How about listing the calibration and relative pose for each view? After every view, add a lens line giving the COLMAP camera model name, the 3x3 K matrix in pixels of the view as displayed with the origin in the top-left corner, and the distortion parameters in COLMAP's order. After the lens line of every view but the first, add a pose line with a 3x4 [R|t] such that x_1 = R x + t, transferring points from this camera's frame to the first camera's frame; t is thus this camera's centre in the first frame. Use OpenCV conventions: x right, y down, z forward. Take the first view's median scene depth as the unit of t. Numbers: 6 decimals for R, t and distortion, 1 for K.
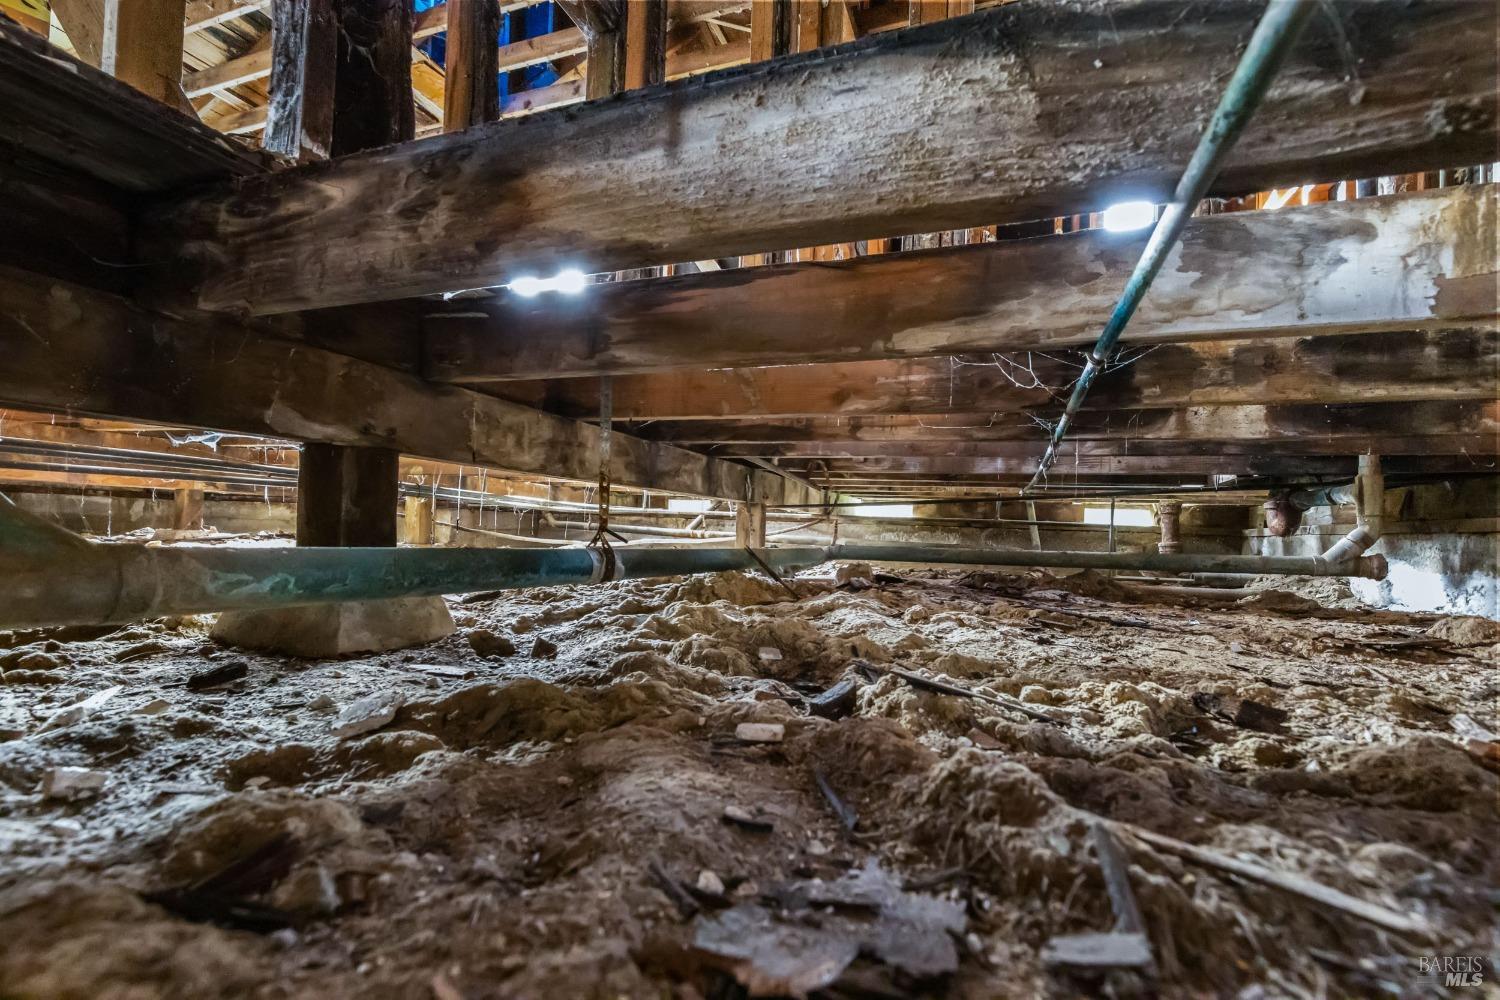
lens RADIAL K [[694.1, 0, 746.3], [0, 694.1, 503.2], [0, 0, 1]] dist [0.003238, 0.000265]
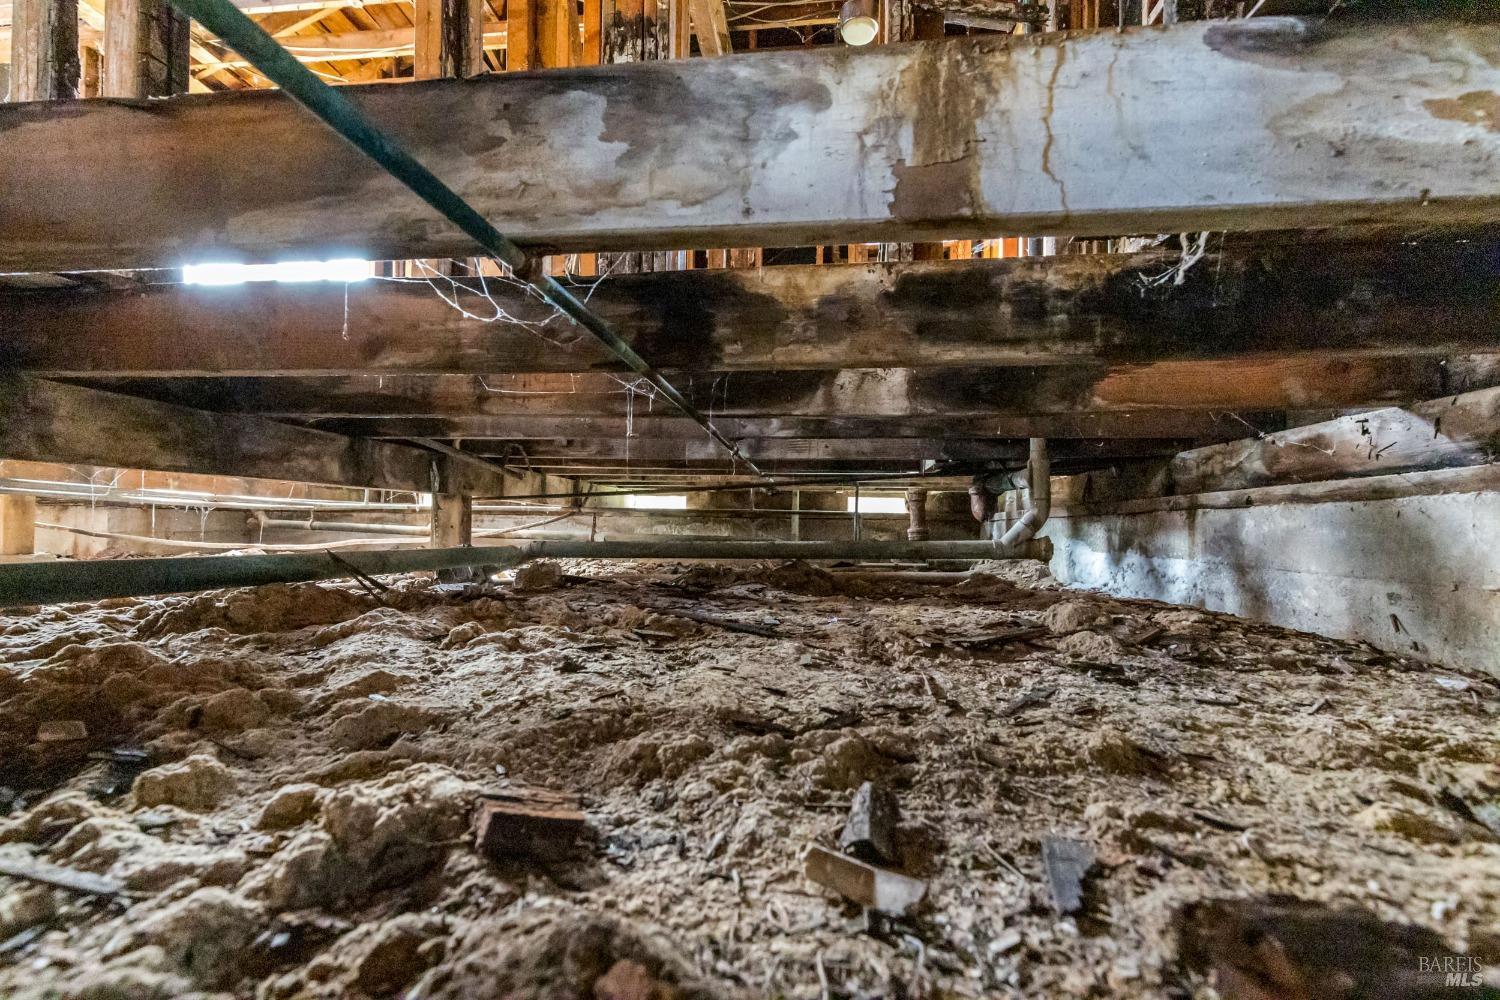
lens RADIAL K [[694.1, 0, 754.5], [0, 694.1, 502.1], [0, 0, 1]] dist [0.003238, 0.000265]
pose [[0.967823, -0.013985, 0.251243, 0.236505], [0.011850, 0.999880, 0.010010, 0.007170], [-0.251352, -0.006711, 0.967872, 0.118812]]
